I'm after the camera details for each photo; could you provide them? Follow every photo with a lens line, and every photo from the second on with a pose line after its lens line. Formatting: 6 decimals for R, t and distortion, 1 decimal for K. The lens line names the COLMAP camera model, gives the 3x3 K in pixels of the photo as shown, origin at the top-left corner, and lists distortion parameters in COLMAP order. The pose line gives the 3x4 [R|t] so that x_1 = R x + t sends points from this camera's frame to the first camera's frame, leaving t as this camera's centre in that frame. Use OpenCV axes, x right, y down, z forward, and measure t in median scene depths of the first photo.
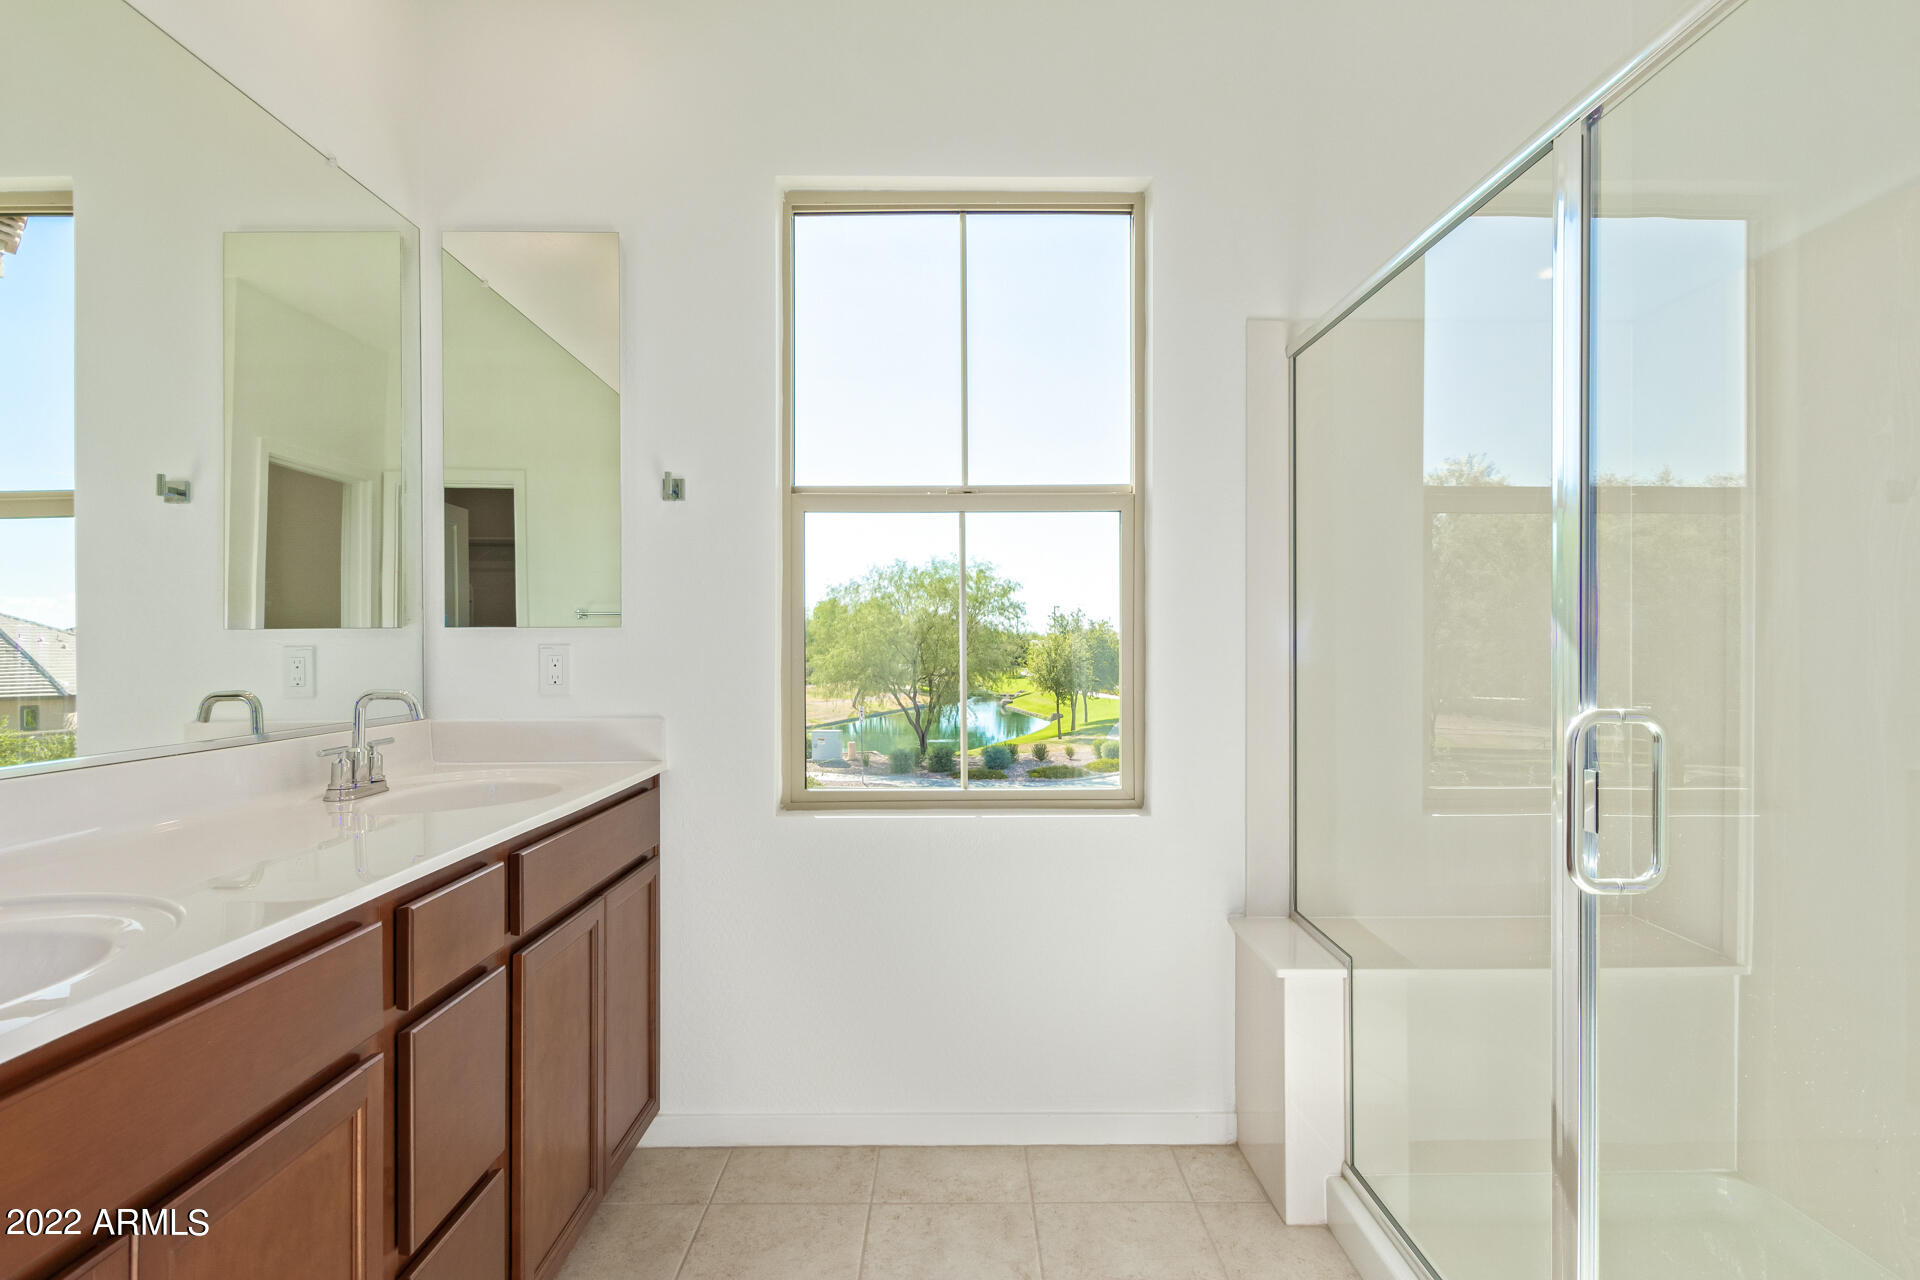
lens RADIAL K [[981.3, 0, 963.5], [0, 981.3, 648.0], [0, 0, 1]] dist [0.012169, -0.001875]
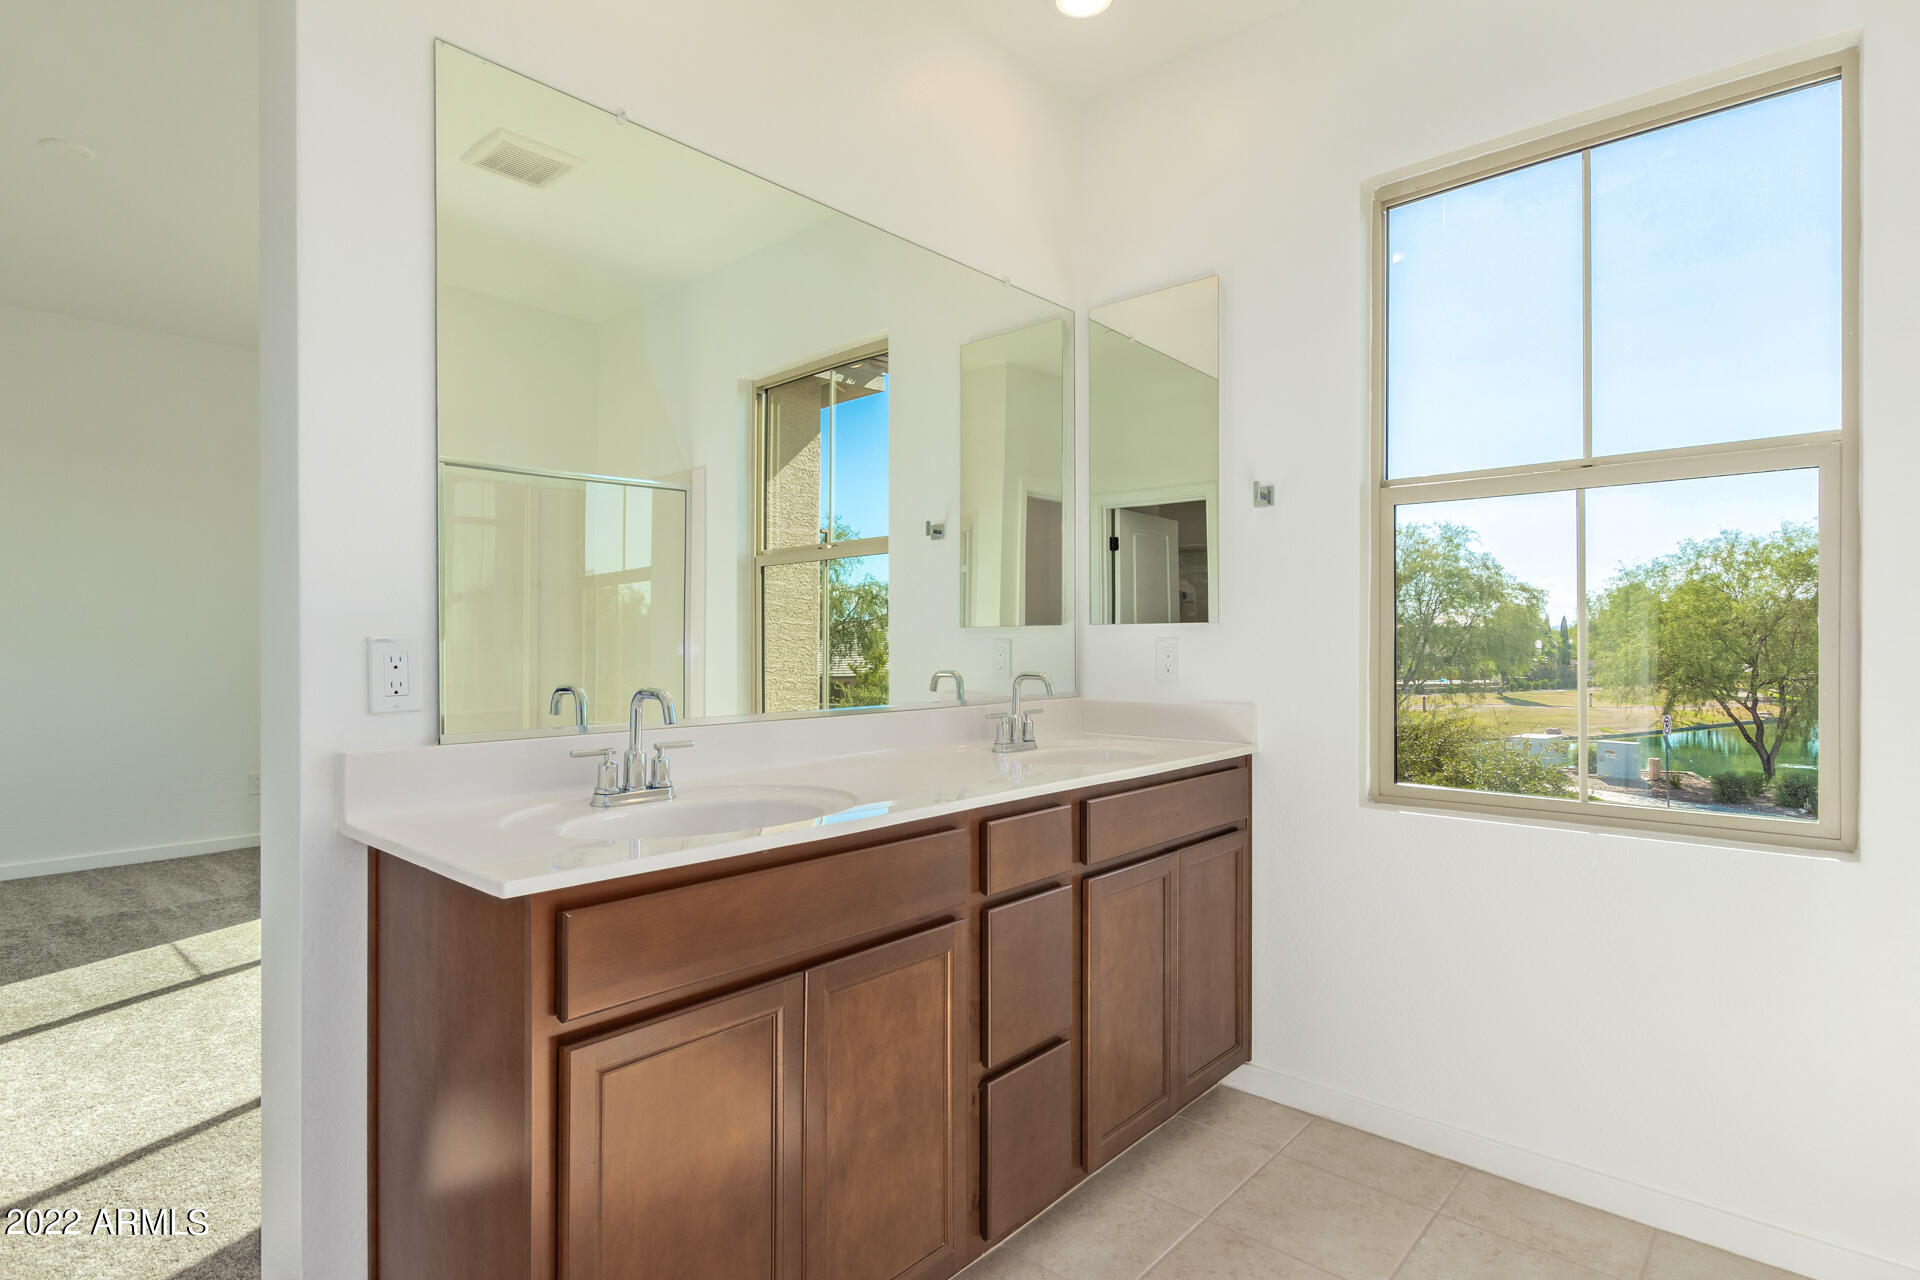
lens RADIAL K [[981.3, 0, 953.7], [0, 981.3, 637.1], [0, 0, 1]] dist [0.012169, -0.001875]
pose [[0.738534, -0.000972, -0.674216, 0.185362], [-0.002753, 0.999986, -0.004458, 0.001267], [0.674211, 0.005148, 0.738521, -0.039745]]
